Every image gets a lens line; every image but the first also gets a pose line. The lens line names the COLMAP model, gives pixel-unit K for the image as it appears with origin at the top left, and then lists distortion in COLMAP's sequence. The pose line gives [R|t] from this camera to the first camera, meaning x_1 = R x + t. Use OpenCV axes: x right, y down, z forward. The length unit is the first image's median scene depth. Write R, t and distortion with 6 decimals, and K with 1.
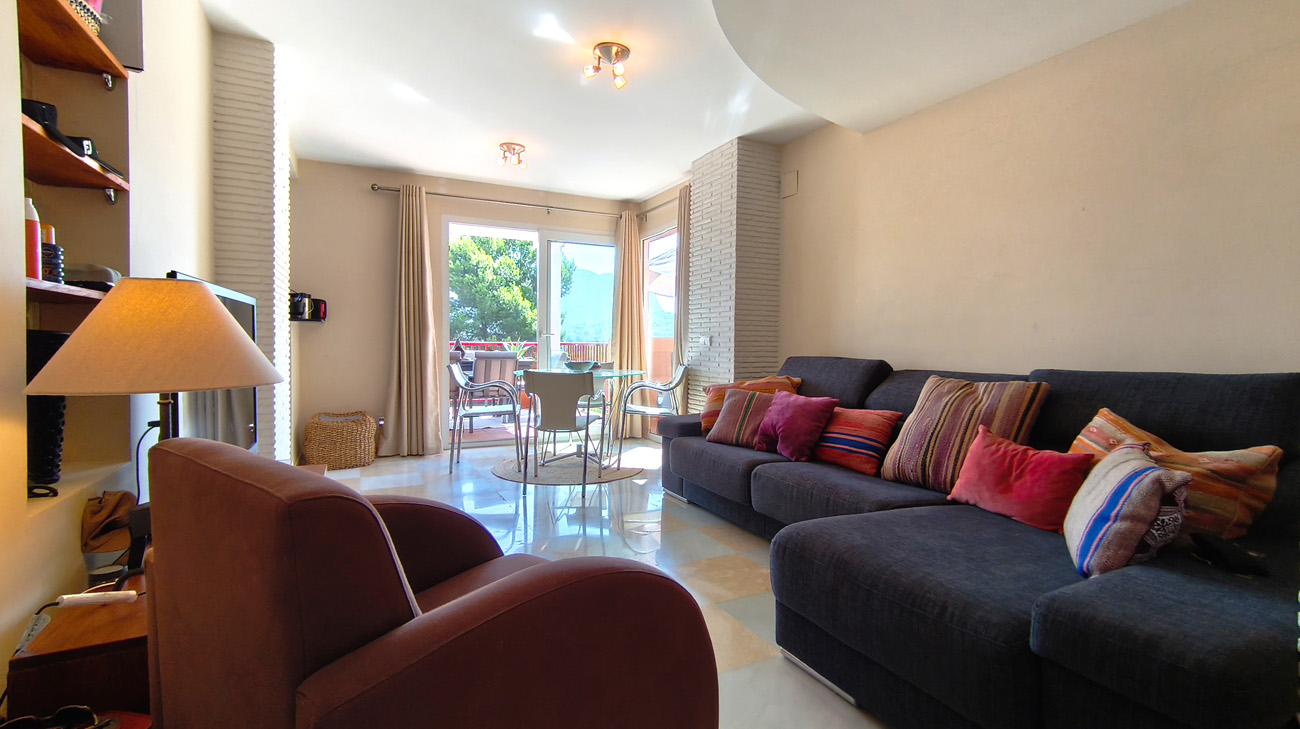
lens RADIAL K [[576.1, 0, 646.3], [0, 576.1, 348.1], [0, 0, 1]] dist [-0.001598, 0.000455]
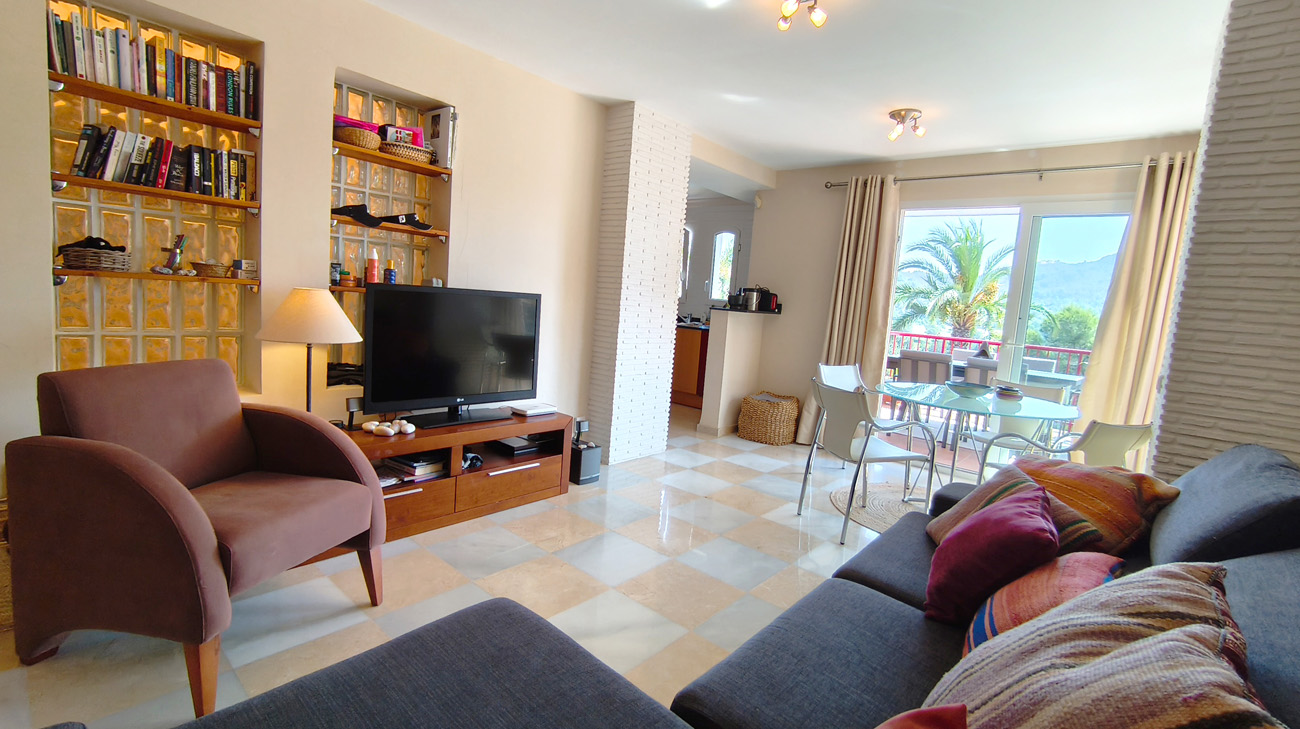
lens RADIAL K [[579.7, 0, 645.4], [0, 579.7, 359.4], [0, 0, 1]] dist [0.000699, 0.000052]
pose [[0.388588, 0.119398, -0.913643, 0.441290], [-0.084215, 0.992021, 0.093822, -0.048674], [0.917555, 0.040484, 0.395543, 0.358805]]
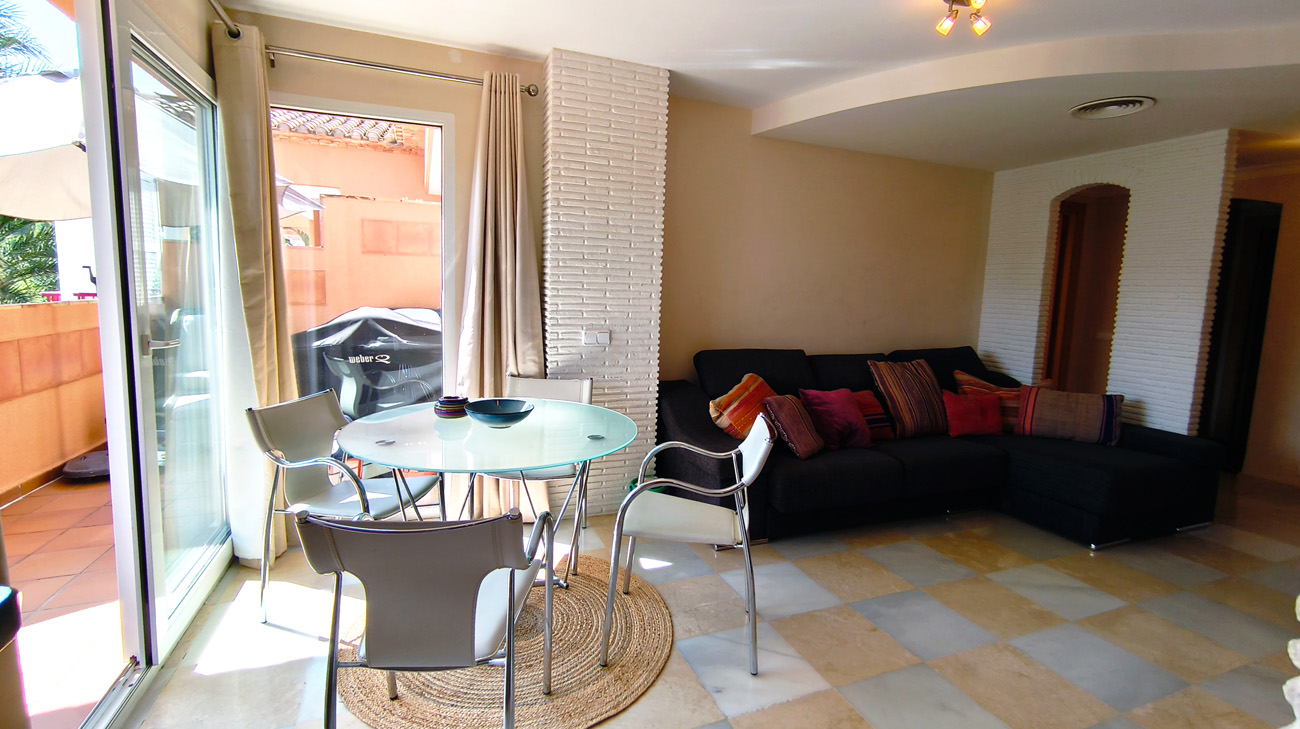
lens RADIAL K [[576.1, 0, 646.3], [0, 576.1, 348.1], [0, 0, 1]] dist [-0.001598, 0.000455]
pose [[0.081663, -0.109832, 0.990590, -0.622603], [-0.022790, 0.993444, 0.112027, -0.084704], [-0.996399, -0.031724, 0.078625, 0.939803]]
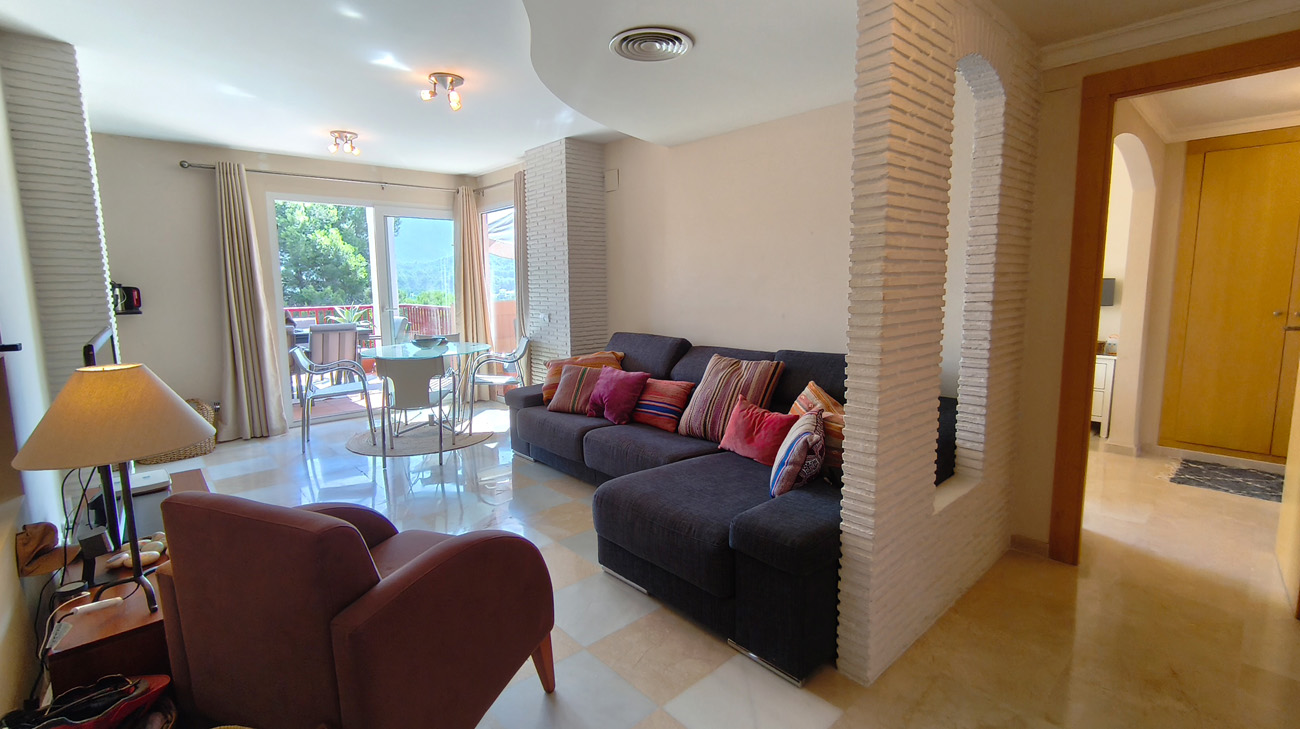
lens RADIAL K [[576.1, 0, 646.3], [0, 576.1, 348.1], [0, 0, 1]] dist [-0.001598, 0.000455]
pose [[0.963744, -0.051856, 0.261740, -0.004207], [0.023511, 0.993622, 0.110286, -0.077369], [-0.265790, -0.100134, 0.958816, -0.156582]]
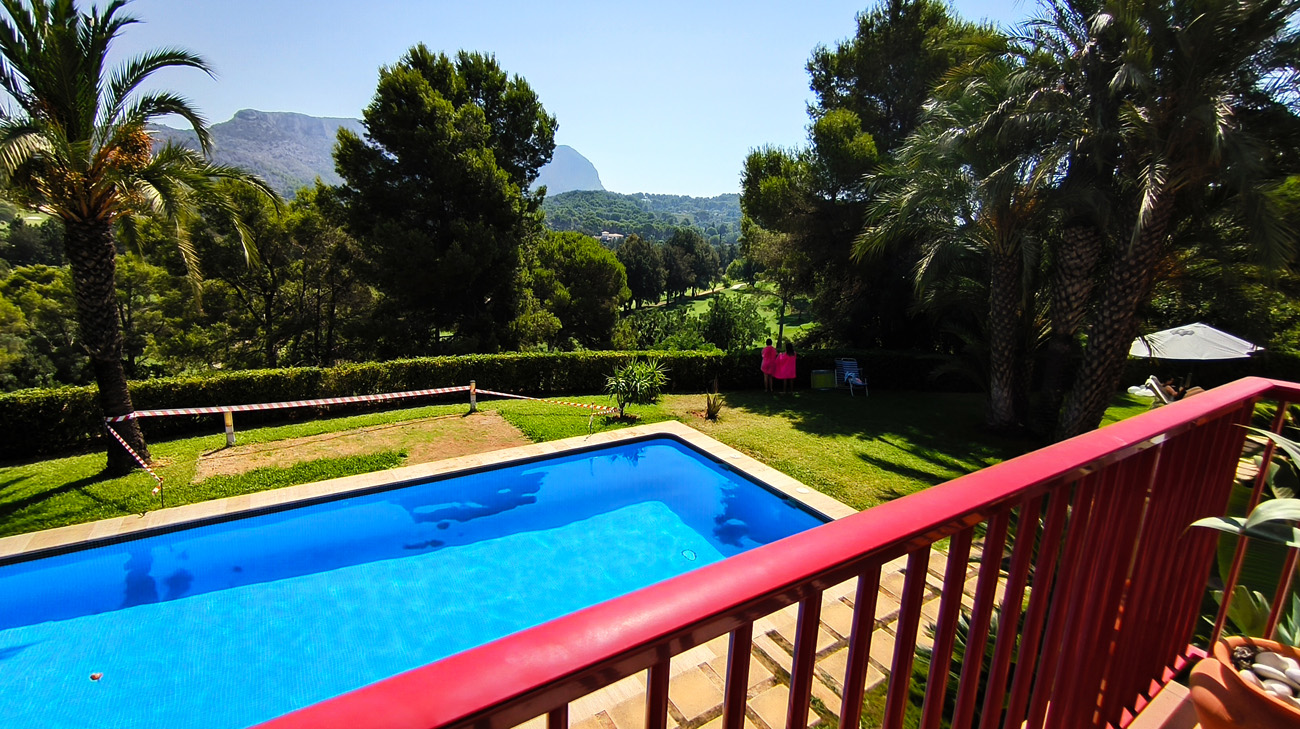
lens RADIAL K [[581.9, 0, 653.0], [0, 581.9, 347.3], [0, 0, 1]] dist [-0.018525, 0.013435]
pose [[0.992402, 0.012615, 0.122387, -0.932378], [-0.036480, 0.980168, 0.194779, -0.106434], [-0.117503, -0.197764, 0.973182, 1.960318]]
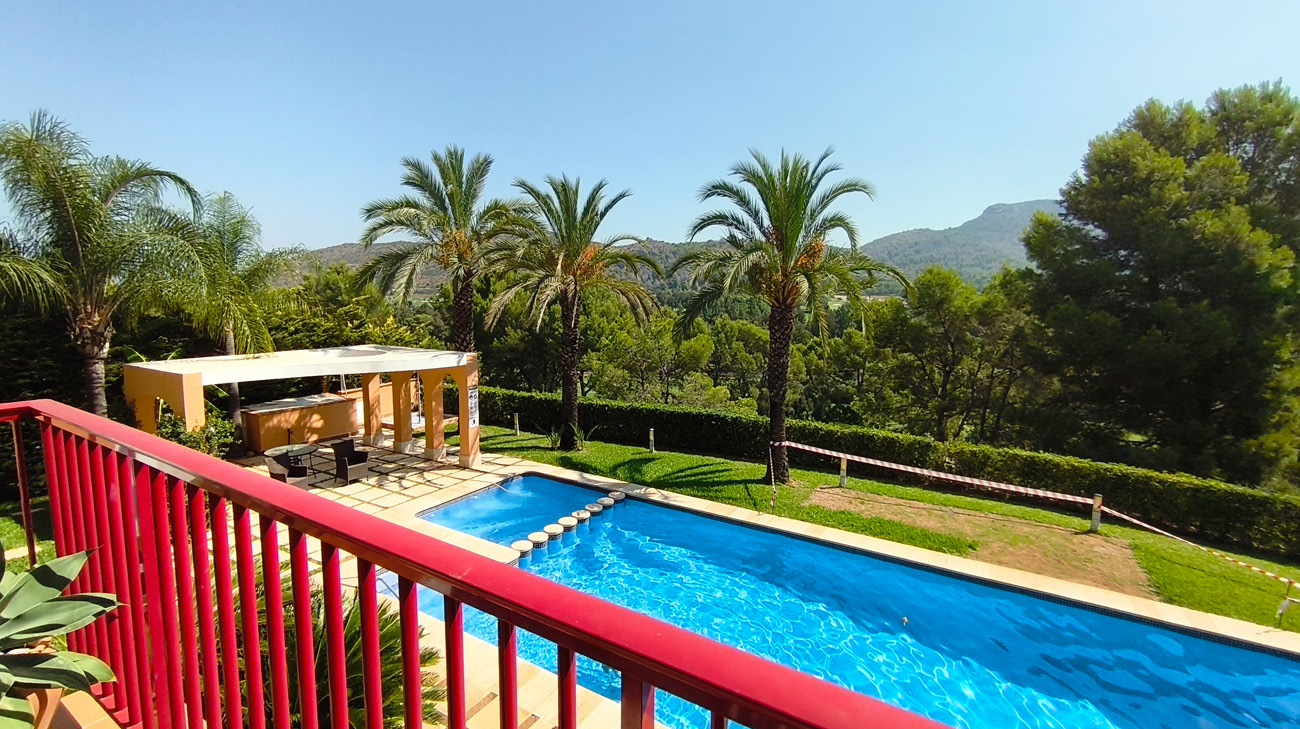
lens RADIAL K [[566.9, 0, 650.4], [0, 566.9, 351.3], [0, 0, 1]] dist [-0.000719, -0.000136]
pose [[0.532661, 0.094152, -0.841075, -0.516198], [-0.019161, 0.994880, 0.099235, -0.117682], [0.846112, -0.036743, 0.531738, 2.131827]]
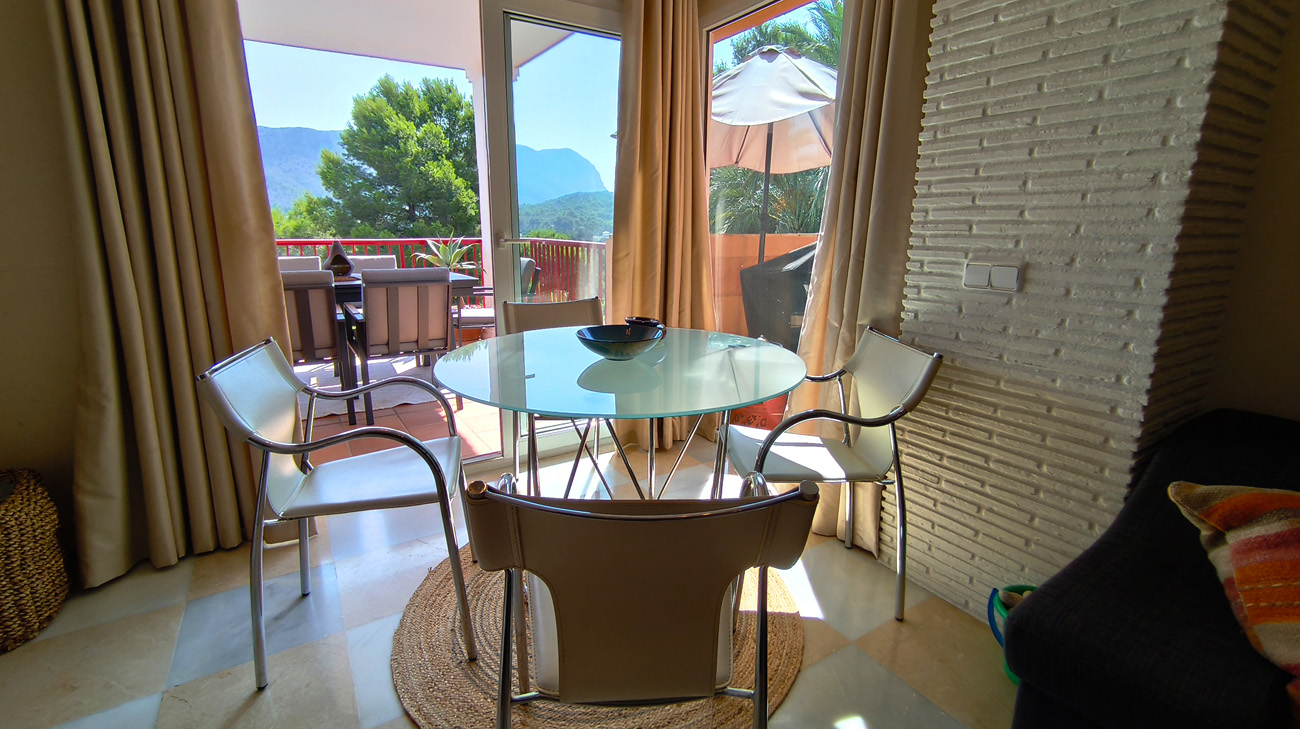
lens RADIAL K [[576.1, 0, 646.3], [0, 576.1, 348.1], [0, 0, 1]] dist [-0.001598, 0.000455]
pose [[0.995327, -0.021128, 0.094220, -0.149131], [0.001847, 0.979756, 0.200185, -0.042509], [-0.096542, -0.199075, 0.975217, 0.711477]]
